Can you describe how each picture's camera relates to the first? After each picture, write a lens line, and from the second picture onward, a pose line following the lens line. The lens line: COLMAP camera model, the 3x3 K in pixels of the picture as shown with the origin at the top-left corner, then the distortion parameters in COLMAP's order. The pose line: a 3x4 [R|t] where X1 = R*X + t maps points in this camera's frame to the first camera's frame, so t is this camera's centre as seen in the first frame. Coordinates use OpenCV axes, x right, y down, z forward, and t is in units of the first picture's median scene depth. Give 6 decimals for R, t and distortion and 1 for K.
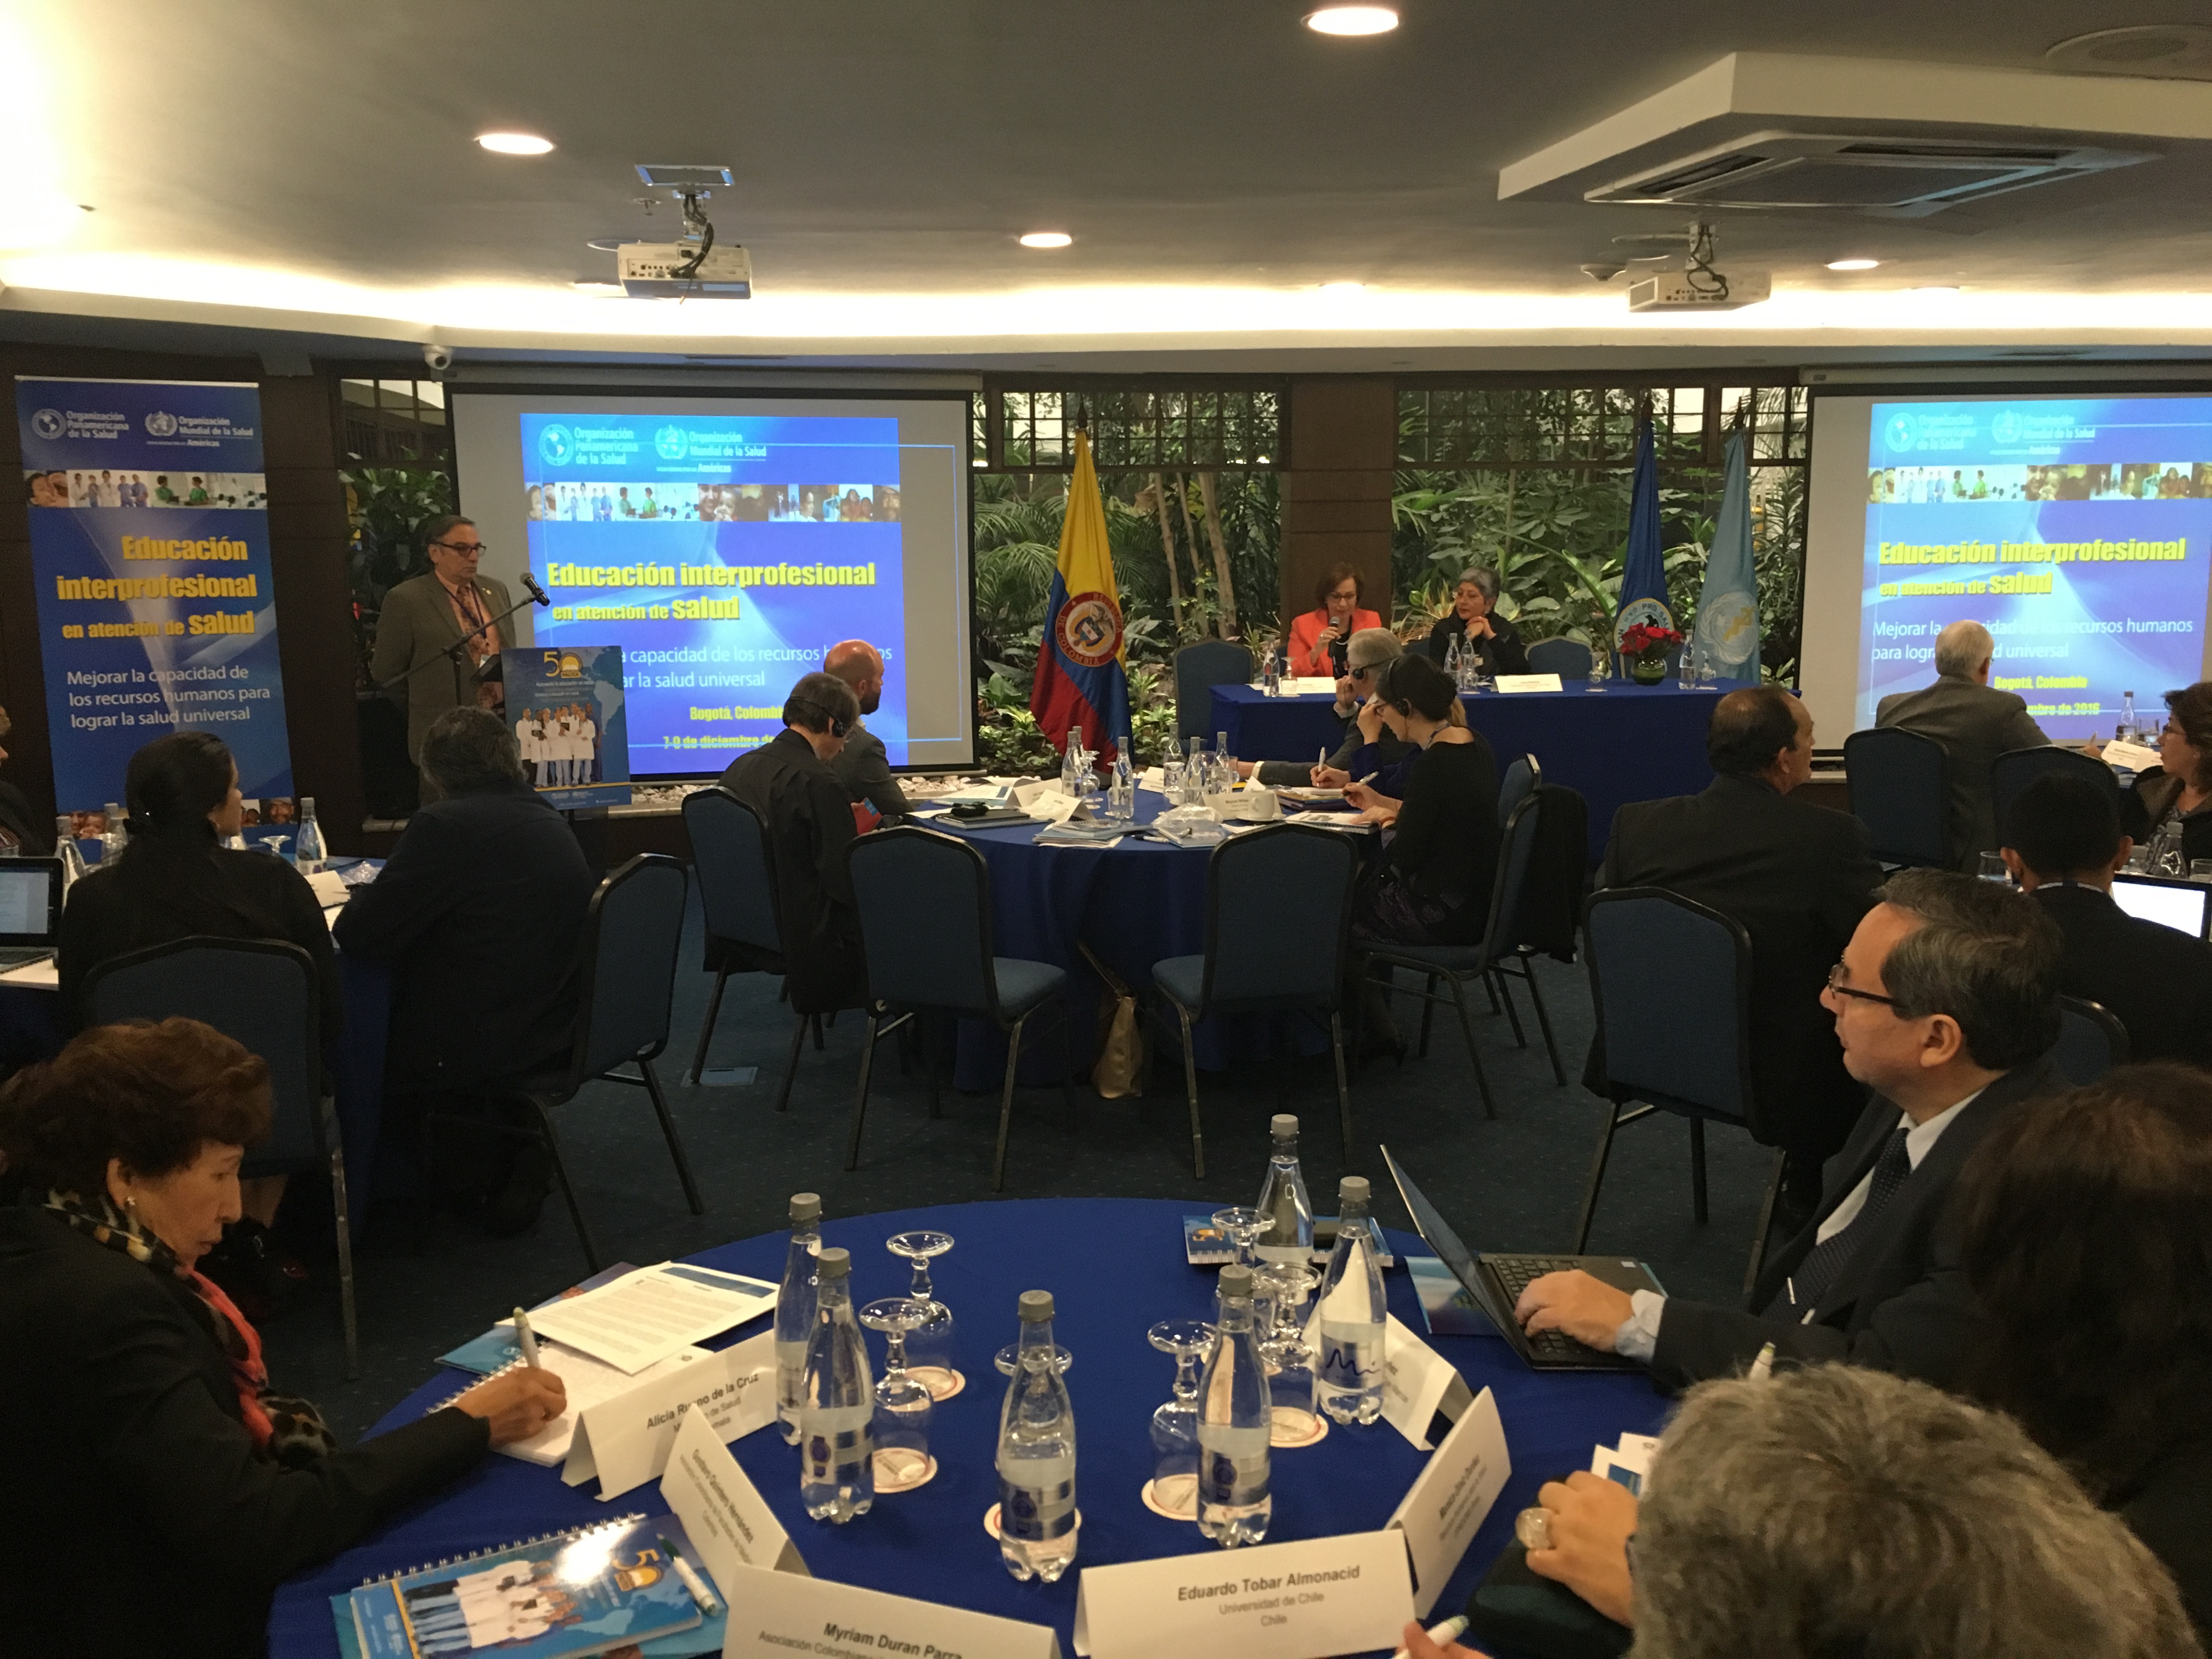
lens RADIAL K [[1886.5, 0, 1092.6], [0, 1886.5, 826.7], [0, 0, 1]] dist [0.074761, -0.105598]
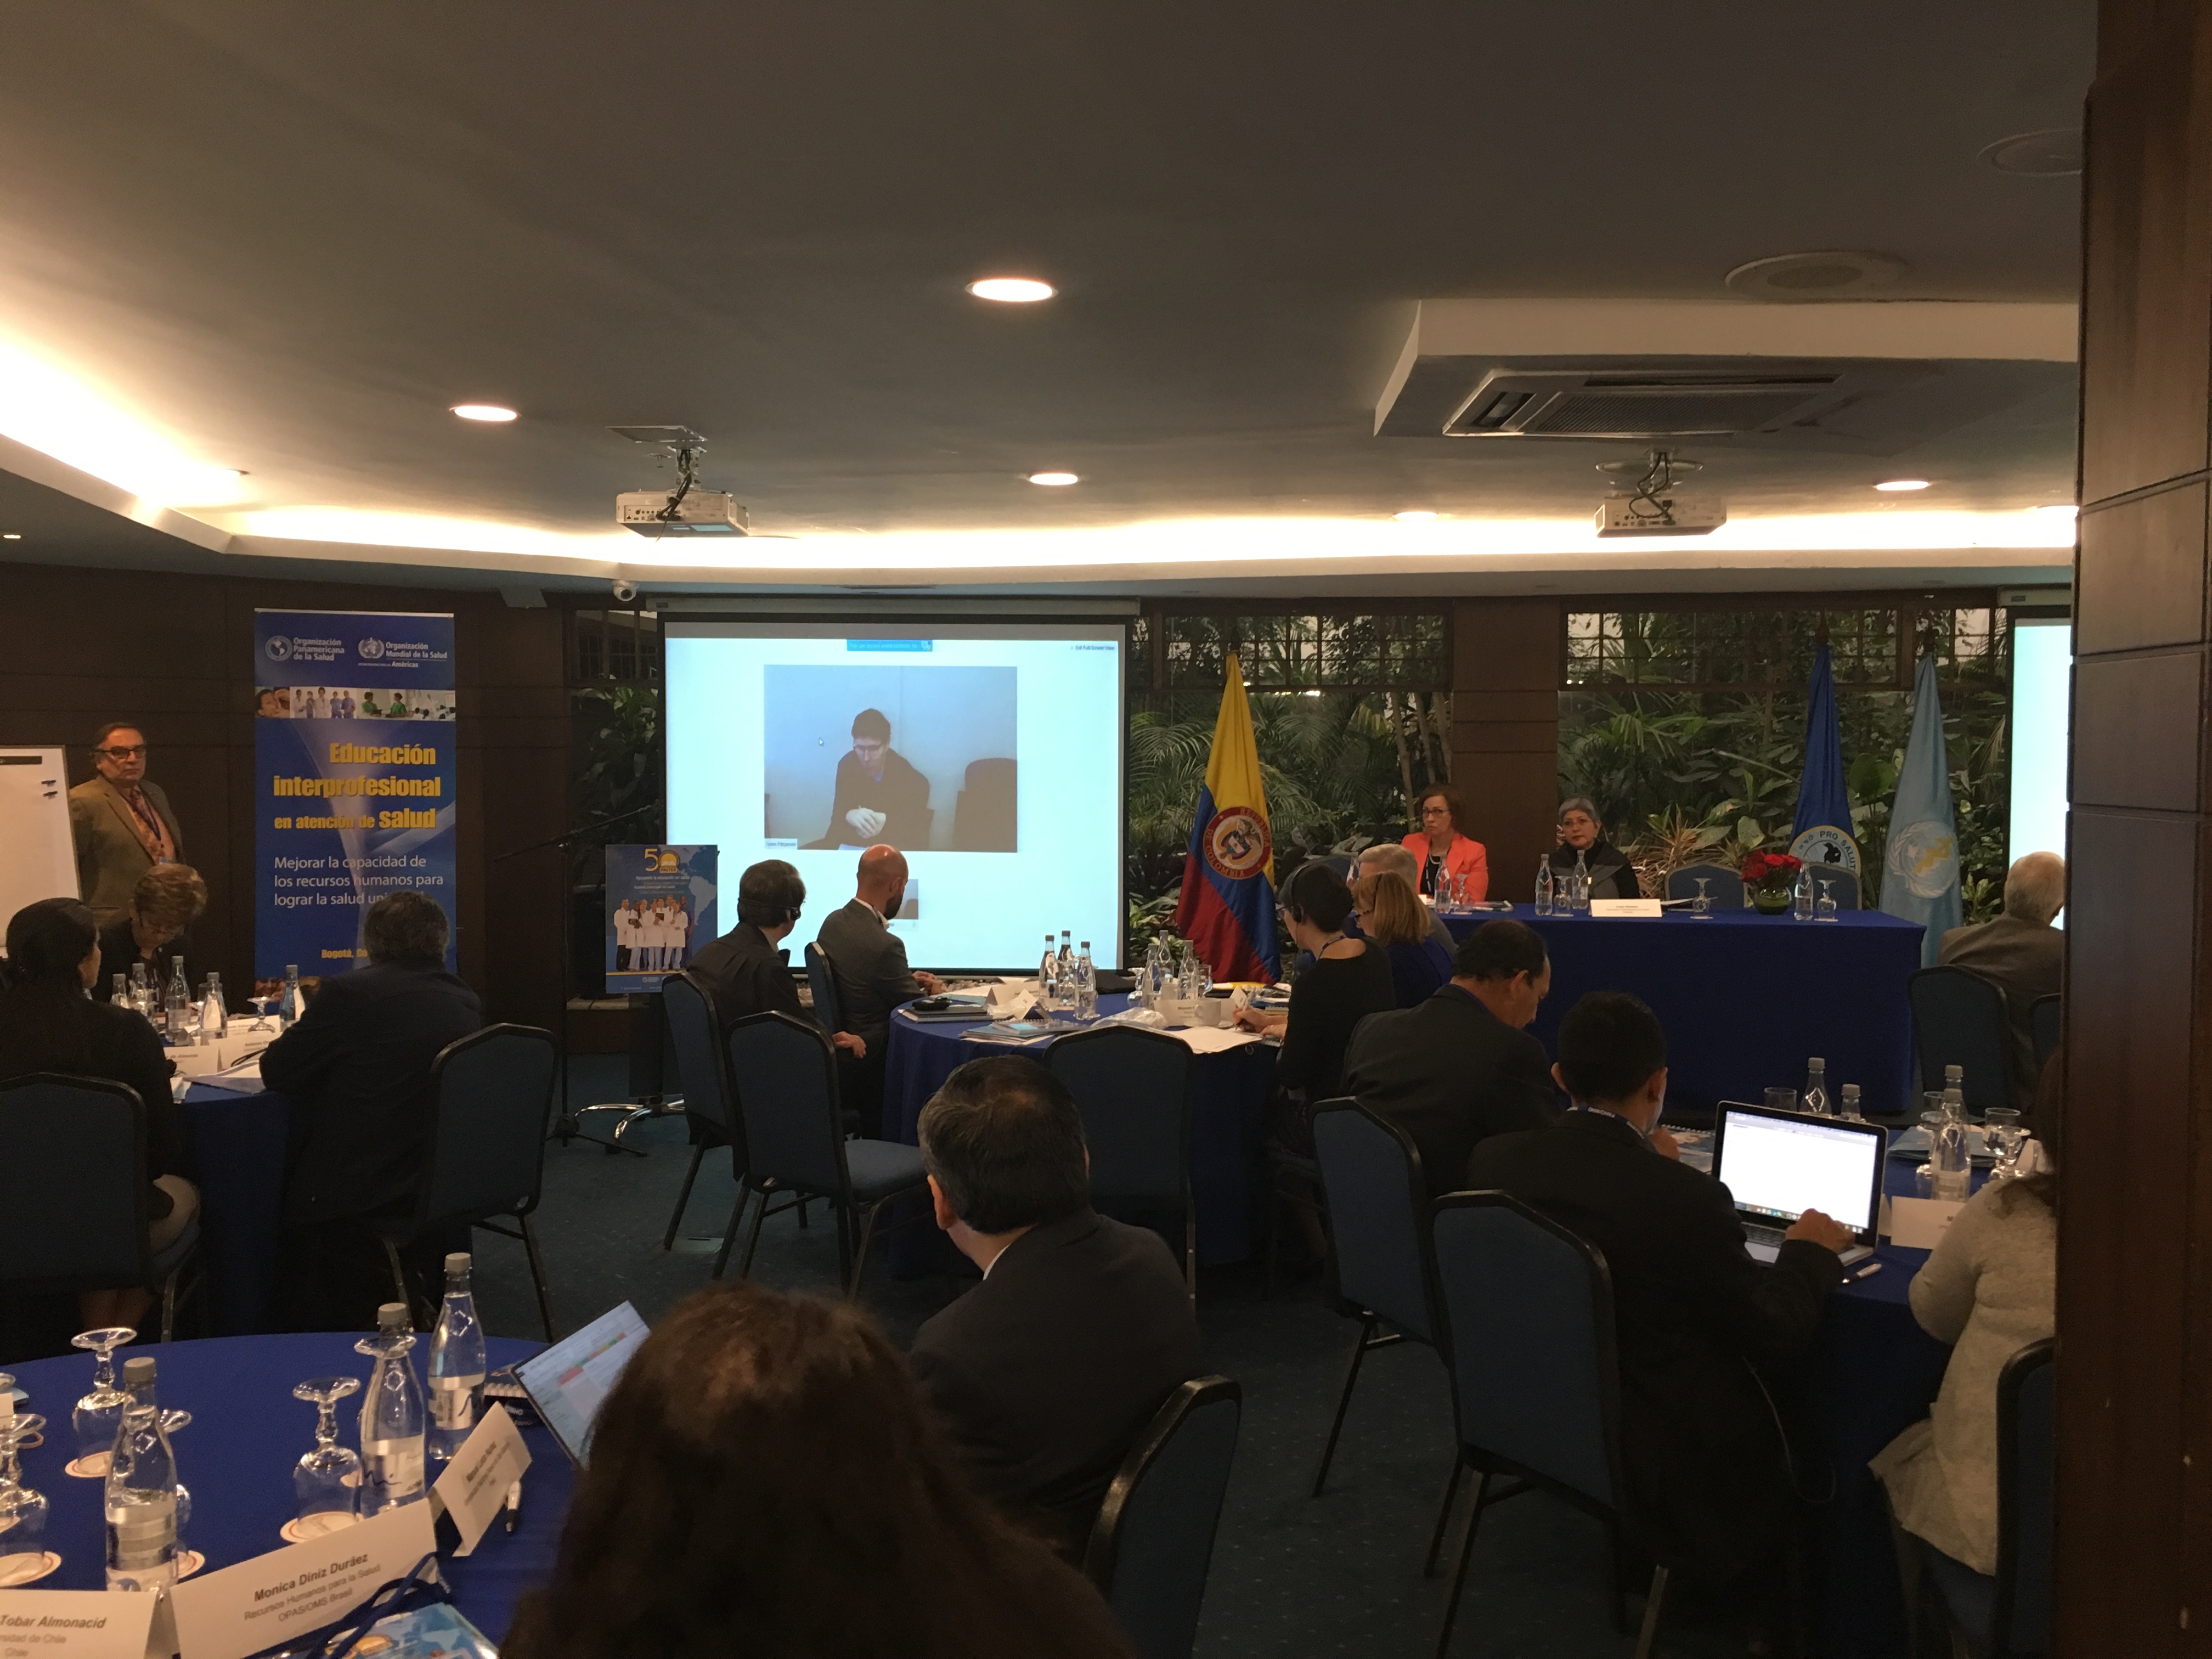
lens RADIAL K [[1886.5, 0, 1095.1], [0, 1886.5, 815.9], [0, 0, 1]] dist [0.074761, -0.105598]
pose [[0.971528, 0.020669, -0.236022, 0.213359], [-0.048867, 0.992249, -0.114256, 0.002049], [0.231831, 0.122537, 0.965007, -0.007443]]
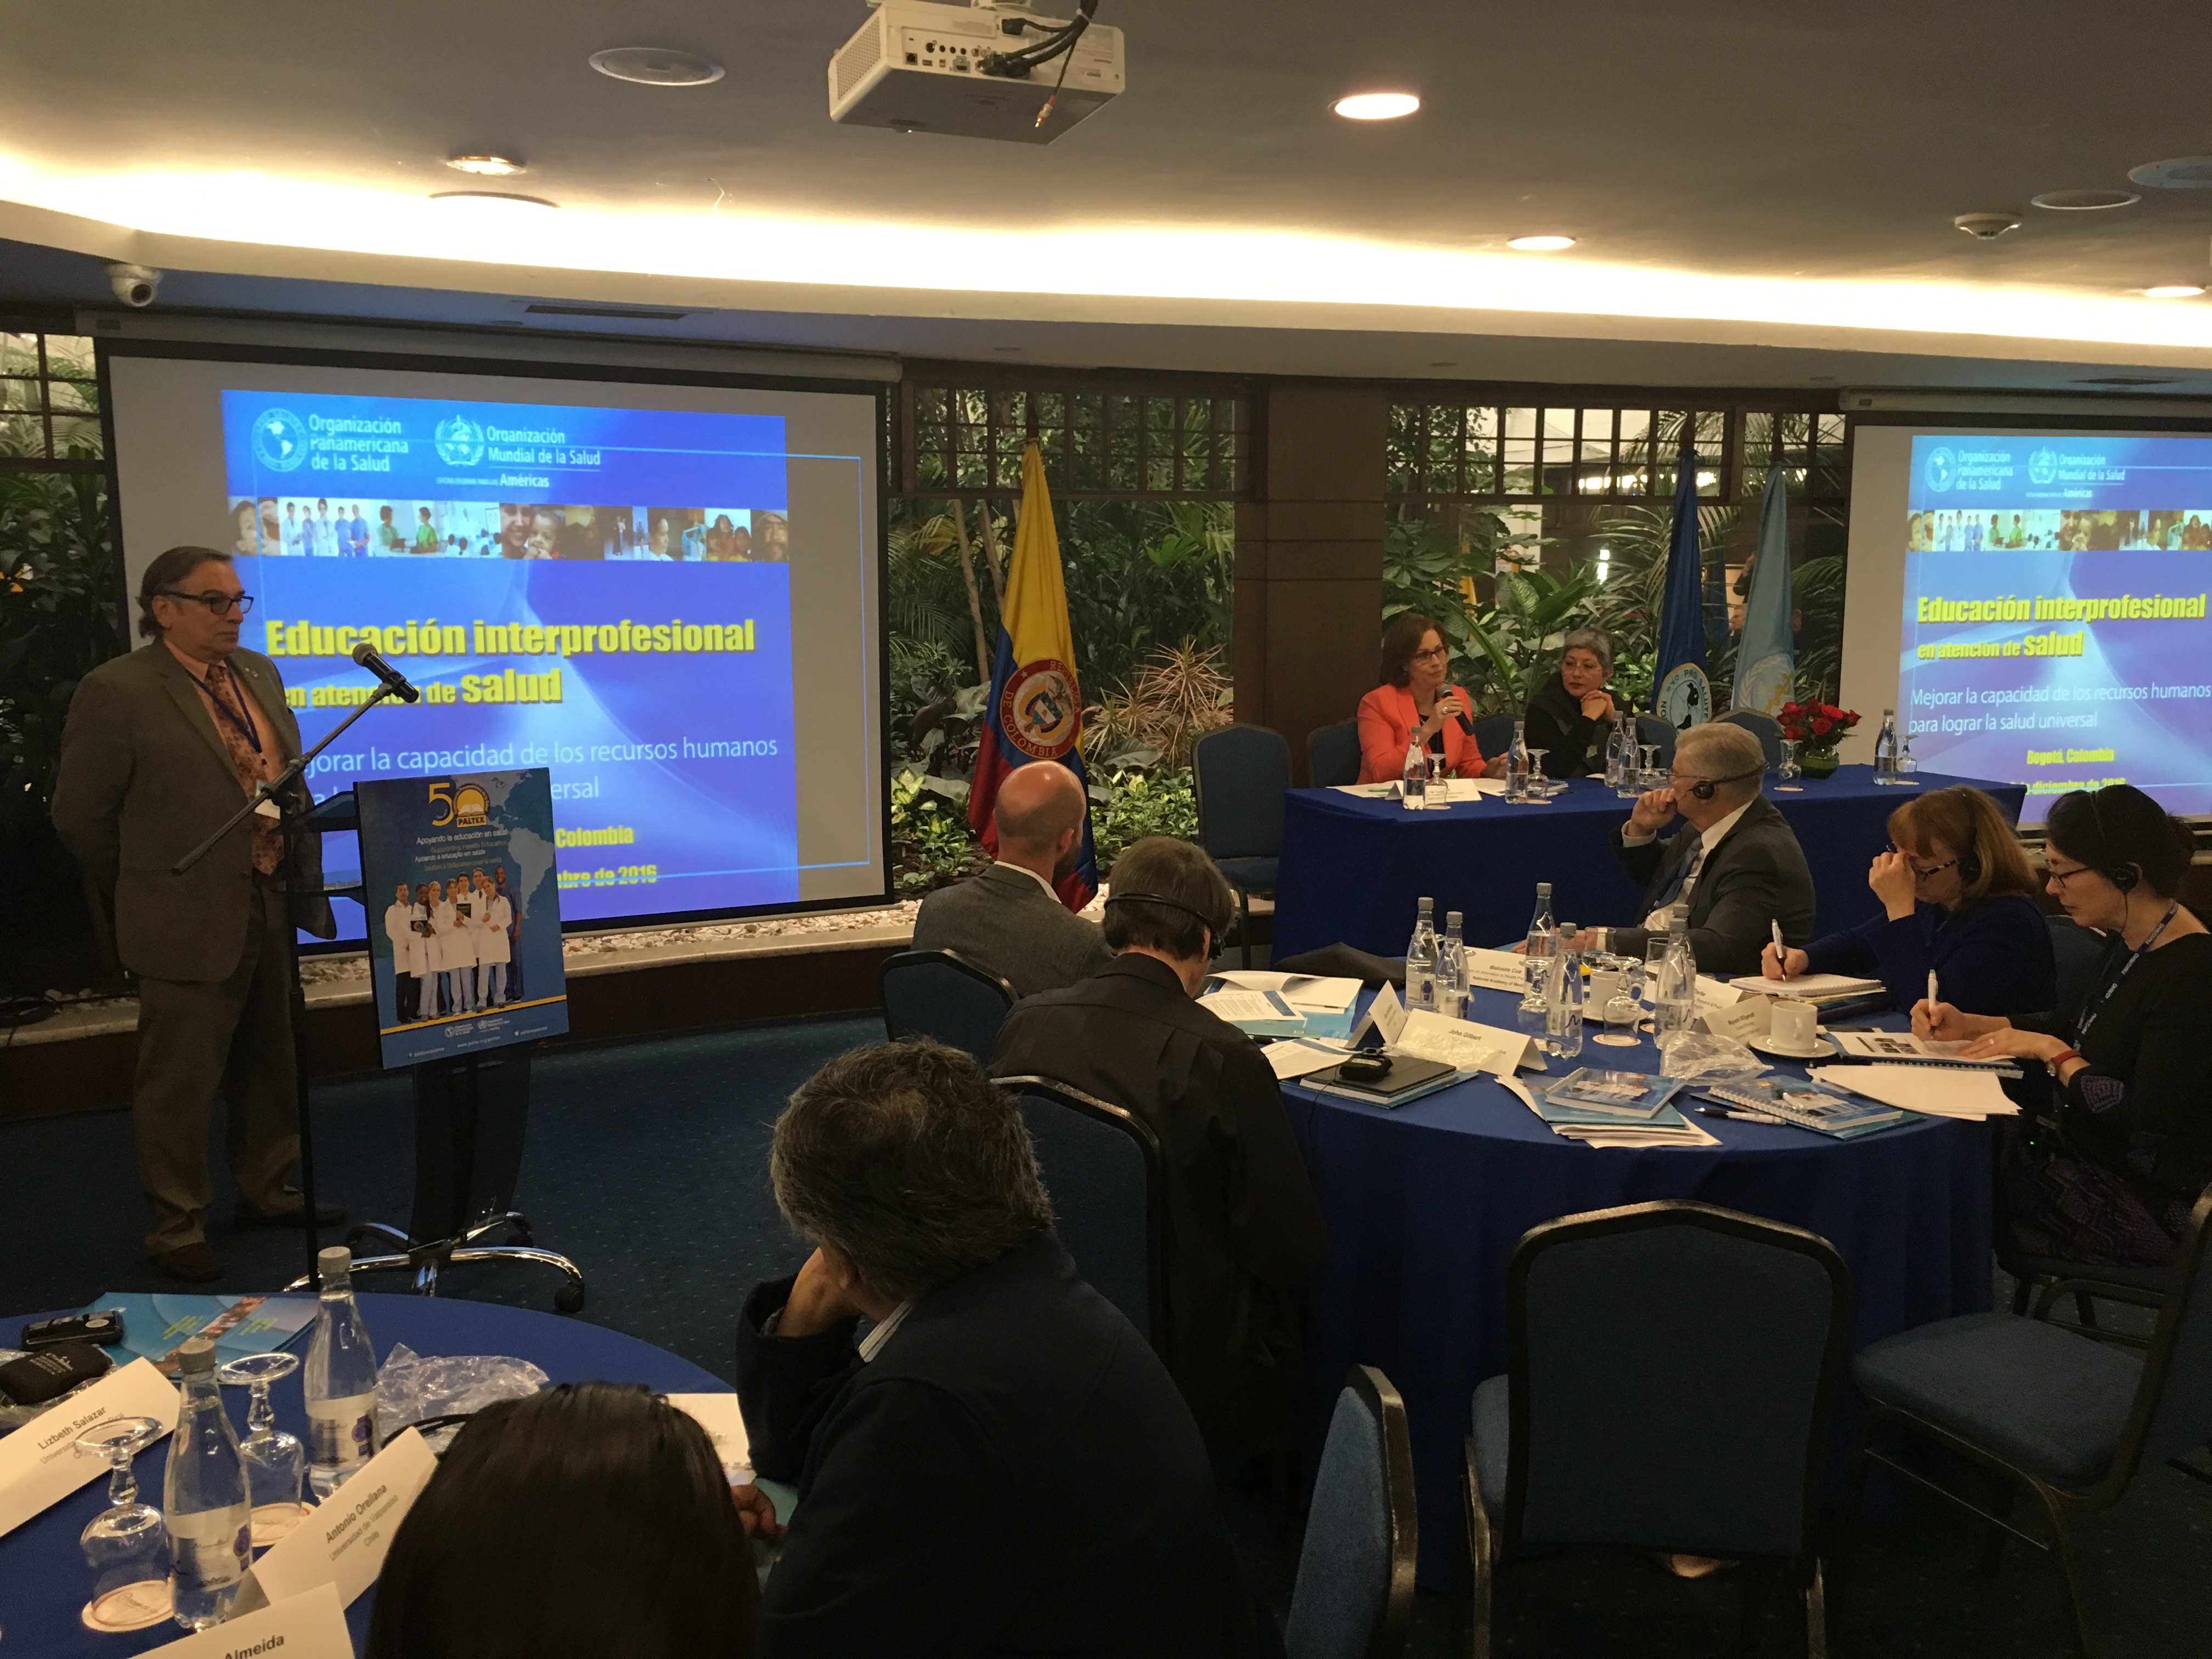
lens RADIAL K [[1886.5, 0, 1094.8], [0, 1886.5, 825.7], [0, 0, 1]] dist [0.074761, -0.105598]
pose [[0.963519, -0.028104, 0.266160, -0.233683], [0.033875, 0.999280, -0.017115, -0.059135], [-0.265487, 0.025507, 0.963777, 0.366996]]
